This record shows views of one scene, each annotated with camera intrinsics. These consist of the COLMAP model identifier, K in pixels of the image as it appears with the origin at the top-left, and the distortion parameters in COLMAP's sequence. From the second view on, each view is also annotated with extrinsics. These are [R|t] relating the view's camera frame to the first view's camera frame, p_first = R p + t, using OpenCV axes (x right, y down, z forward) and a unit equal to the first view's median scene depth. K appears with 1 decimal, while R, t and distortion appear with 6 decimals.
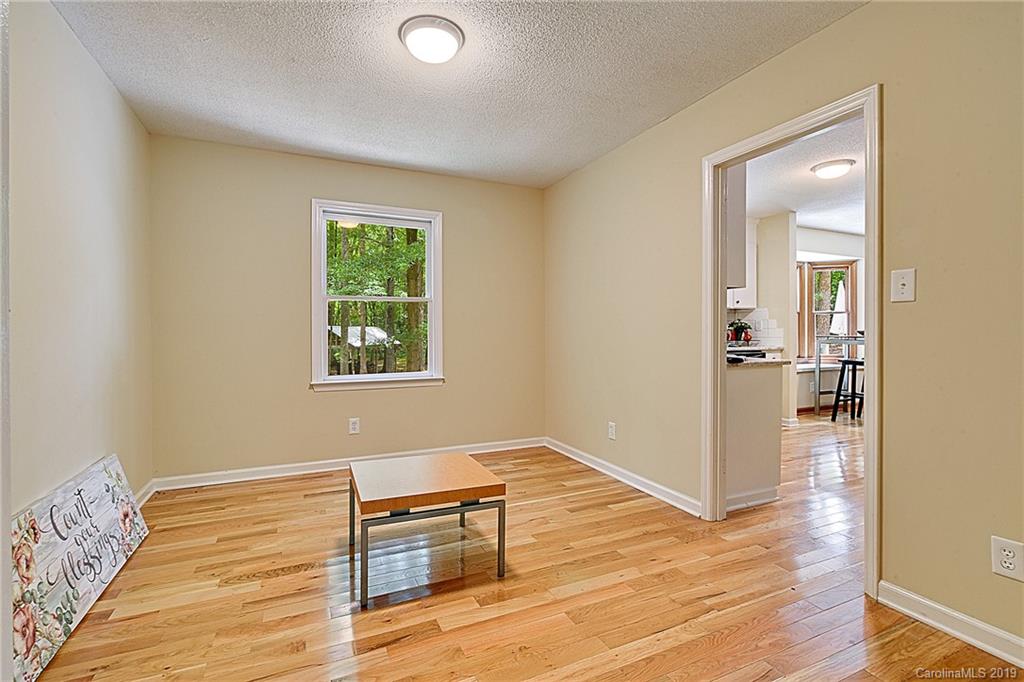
lens RADIAL K [[466.0, 0, 509.7], [0, 466.0, 336.0], [0, 0, 1]] dist [-0.005930, -0.000479]
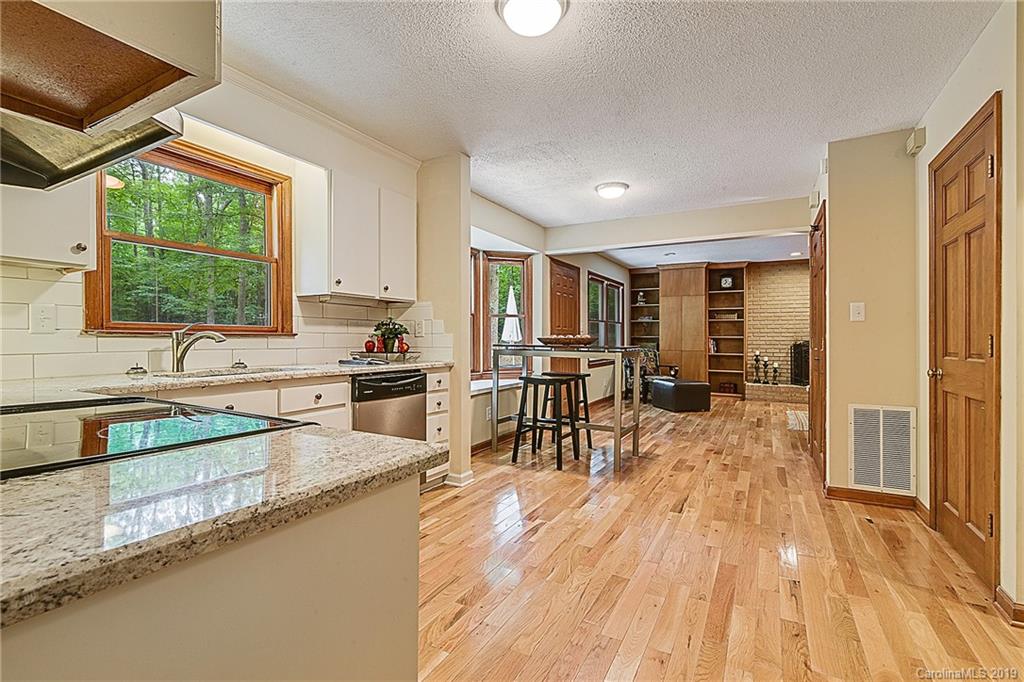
lens RADIAL K [[466.0, 0, 508.7], [0, 466.0, 340.6], [0, 0, 1]] dist [-0.005930, -0.000479]
pose [[0.806139, -0.002536, 0.591721, 0.244548], [-0.000052, 0.999991, 0.004356, -0.008409], [-0.591726, -0.003542, 0.806131, 0.394870]]
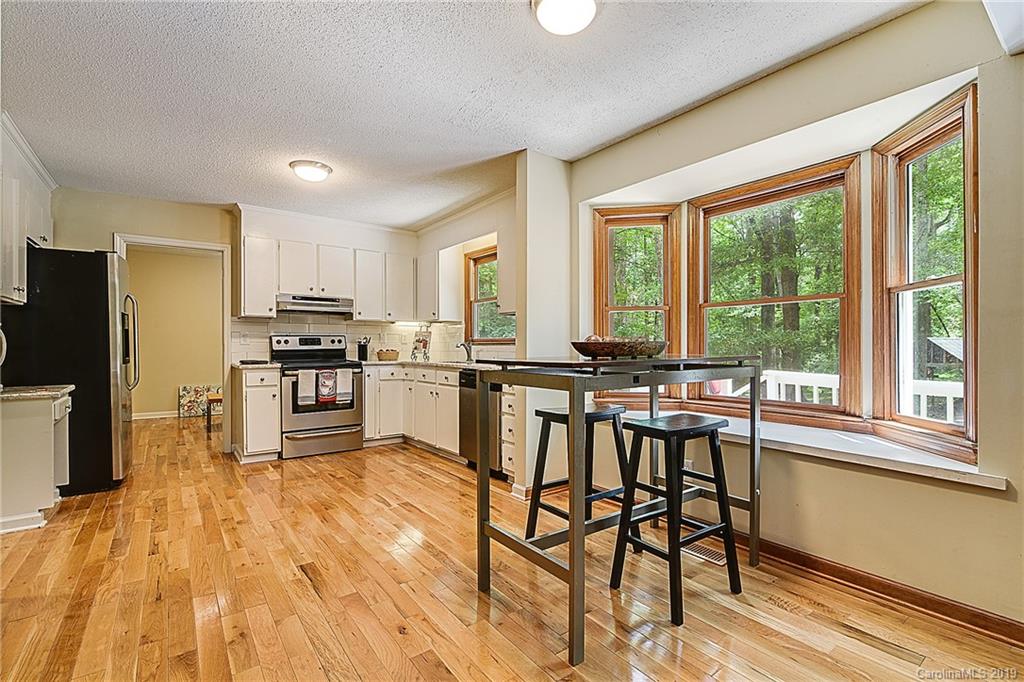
lens RADIAL K [[466.0, 0, 511.3], [0, 466.0, 343.5], [0, 0, 1]] dist [-0.005930, -0.000479]
pose [[0.206478, -0.006628, -0.978429, 1.160006], [-0.002396, 0.999971, -0.007280, -0.005945], [0.978448, 0.003848, 0.206456, 0.803111]]
